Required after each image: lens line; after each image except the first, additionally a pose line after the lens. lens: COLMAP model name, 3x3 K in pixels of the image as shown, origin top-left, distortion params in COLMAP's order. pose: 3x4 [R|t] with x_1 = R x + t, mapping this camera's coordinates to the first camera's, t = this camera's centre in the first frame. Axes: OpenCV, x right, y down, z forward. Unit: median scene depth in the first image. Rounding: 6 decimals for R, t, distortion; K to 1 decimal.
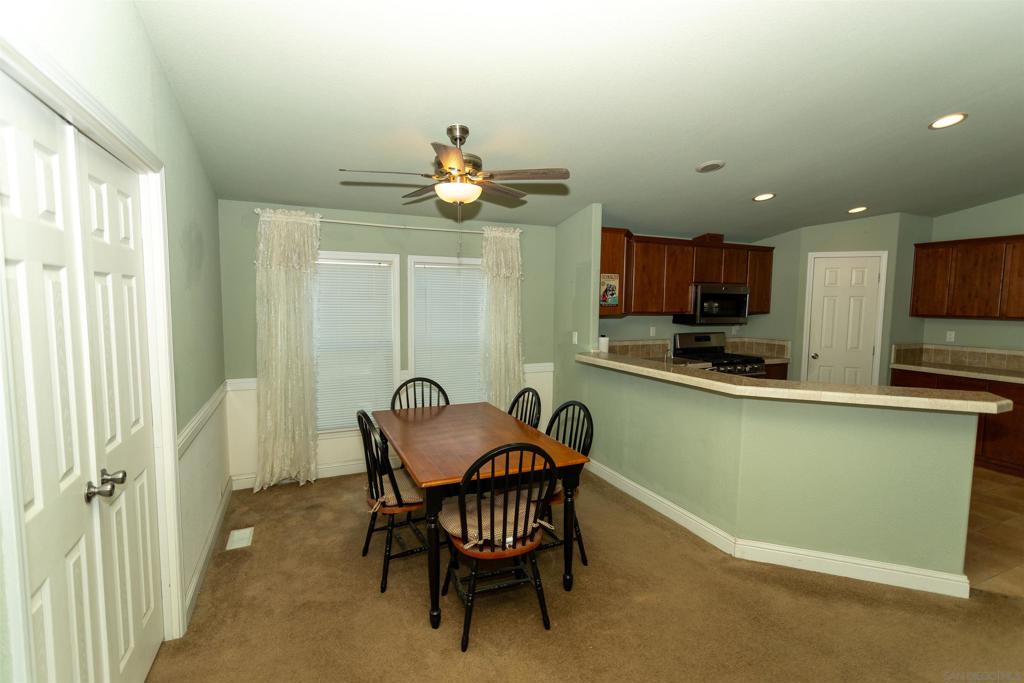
lens RADIAL K [[494.7, 0, 512.0], [0, 494.7, 341.5], [0, 0, 1]] dist [0.011057, 0.001141]
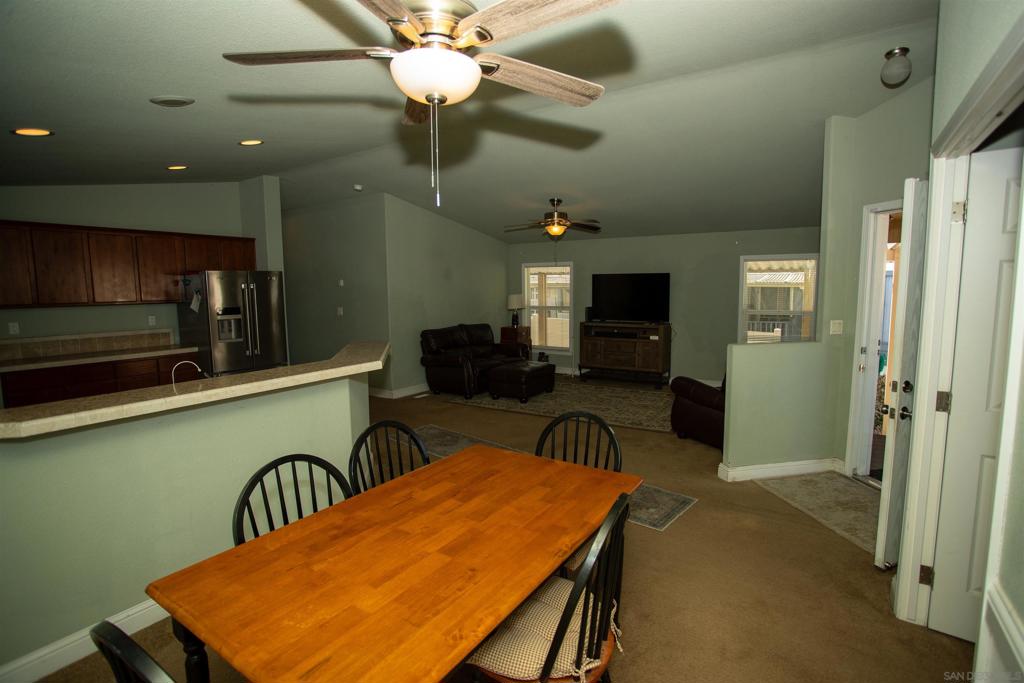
lens RADIAL K [[494.7, 0, 512.0], [0, 494.7, 341.5], [0, 0, 1]] dist [0.011057, 0.001141]
pose [[-0.535094, -0.094837, 0.839452, -0.433259], [0.079158, 0.983678, 0.161589, -0.074995], [-0.841076, 0.152914, -0.518853, 0.885200]]
